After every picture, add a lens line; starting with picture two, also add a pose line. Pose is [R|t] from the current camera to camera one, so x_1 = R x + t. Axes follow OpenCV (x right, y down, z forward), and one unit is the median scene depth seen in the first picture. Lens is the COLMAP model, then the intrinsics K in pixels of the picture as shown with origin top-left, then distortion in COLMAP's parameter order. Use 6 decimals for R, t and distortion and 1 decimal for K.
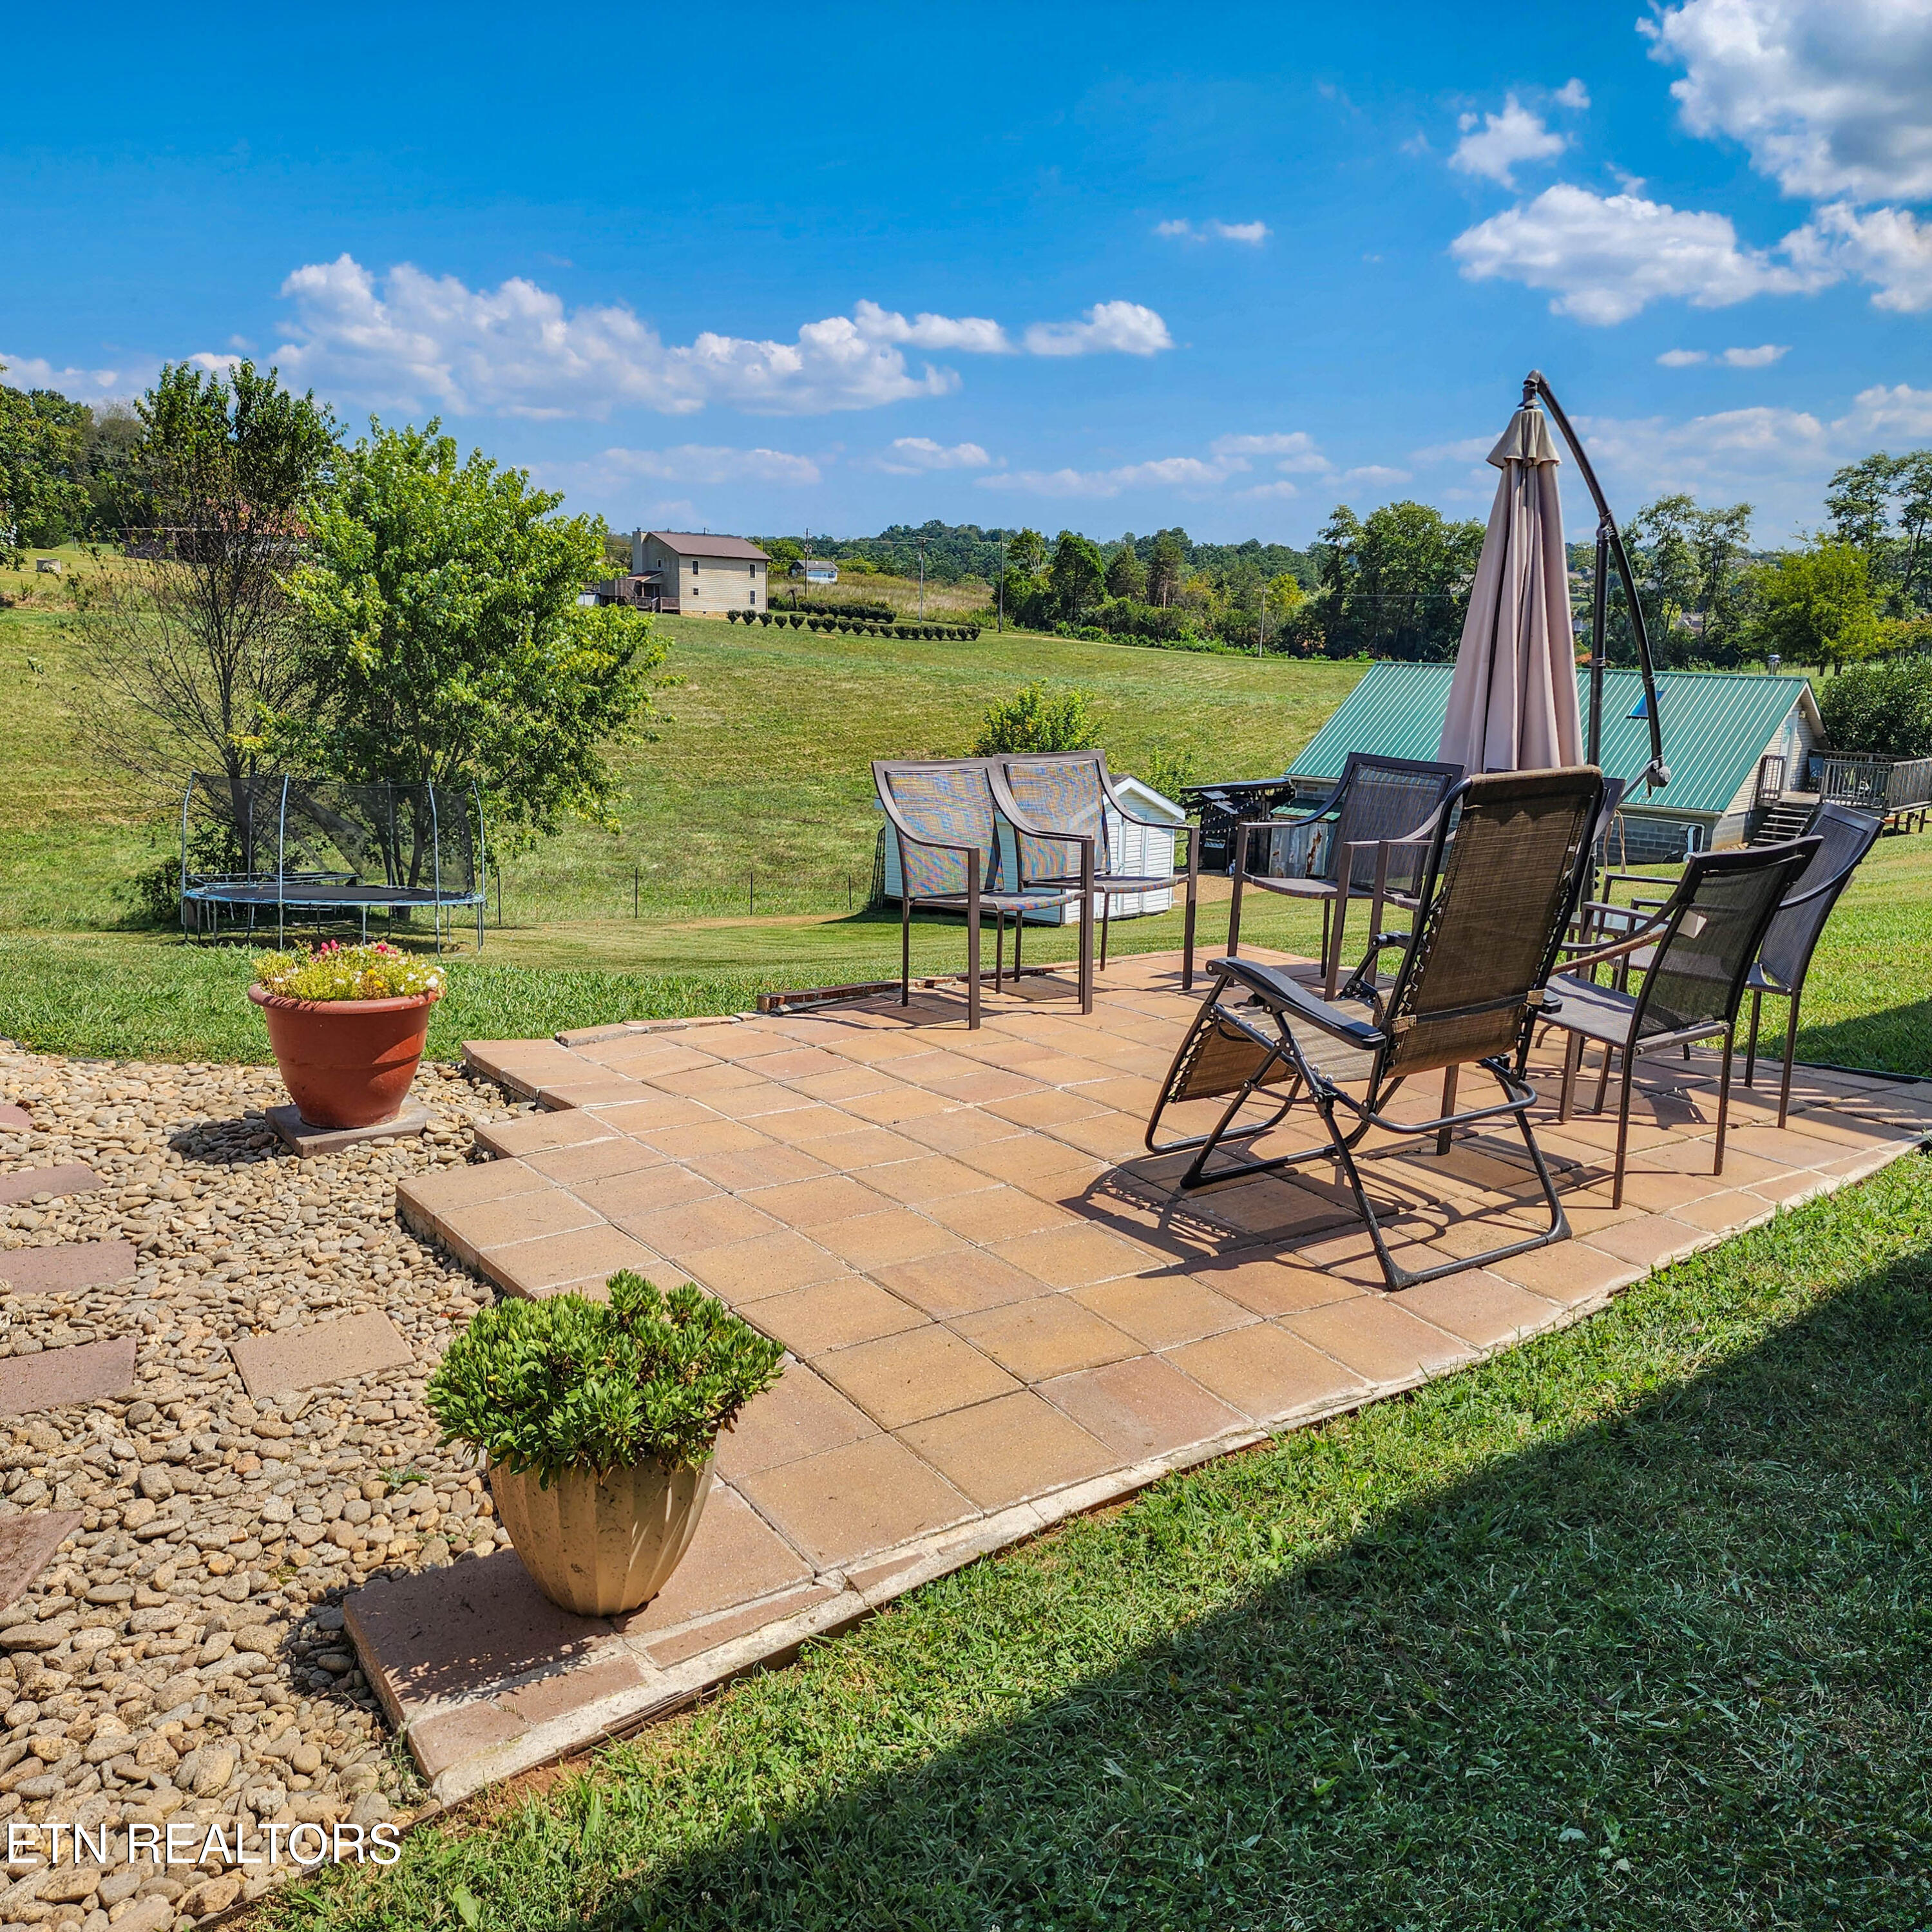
lens RADIAL K [[1709.4, 0, 995.1], [0, 1709.4, 996.1], [0, 0, 1]] dist [0.097745, -0.114989]
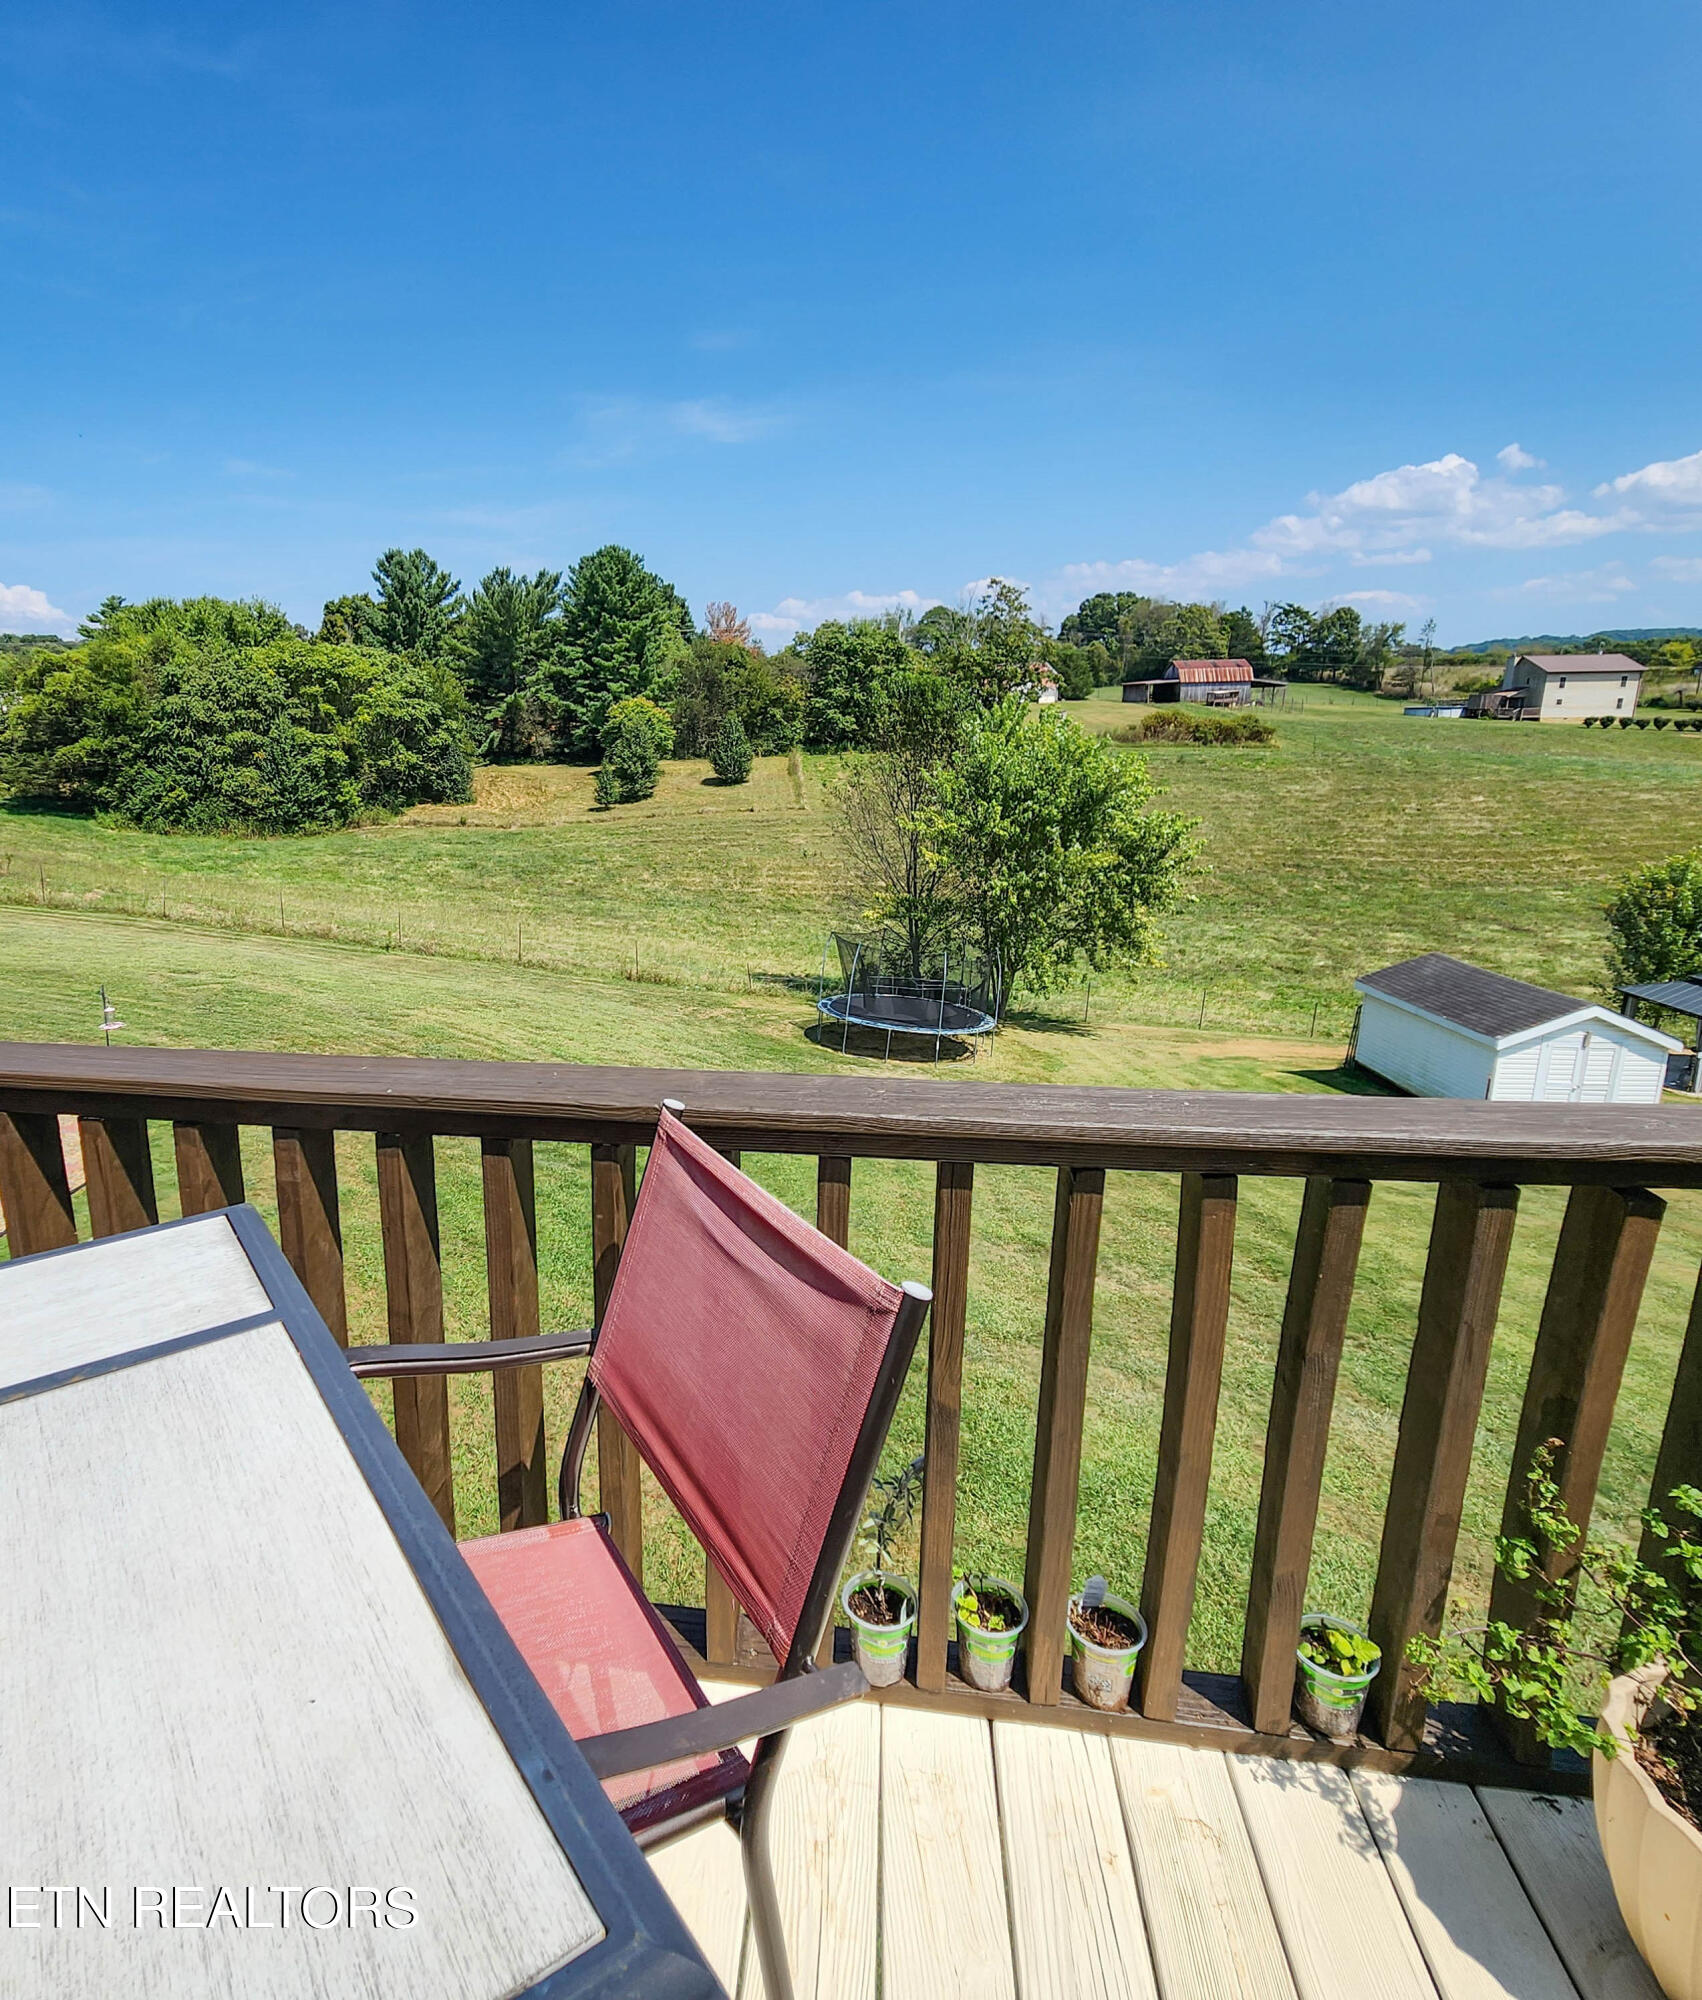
lens RADIAL K [[1095.7, 0, 685.7], [0, 1095.7, 990.7], [0, 0, 1]] dist [0.001496, -0.001139]
pose [[0.648011, 0.149851, -0.746744, 0.192247], [-0.126986, 0.987987, 0.088065, -0.113743], [0.750970, 0.037759, 0.659256, 0.149265]]
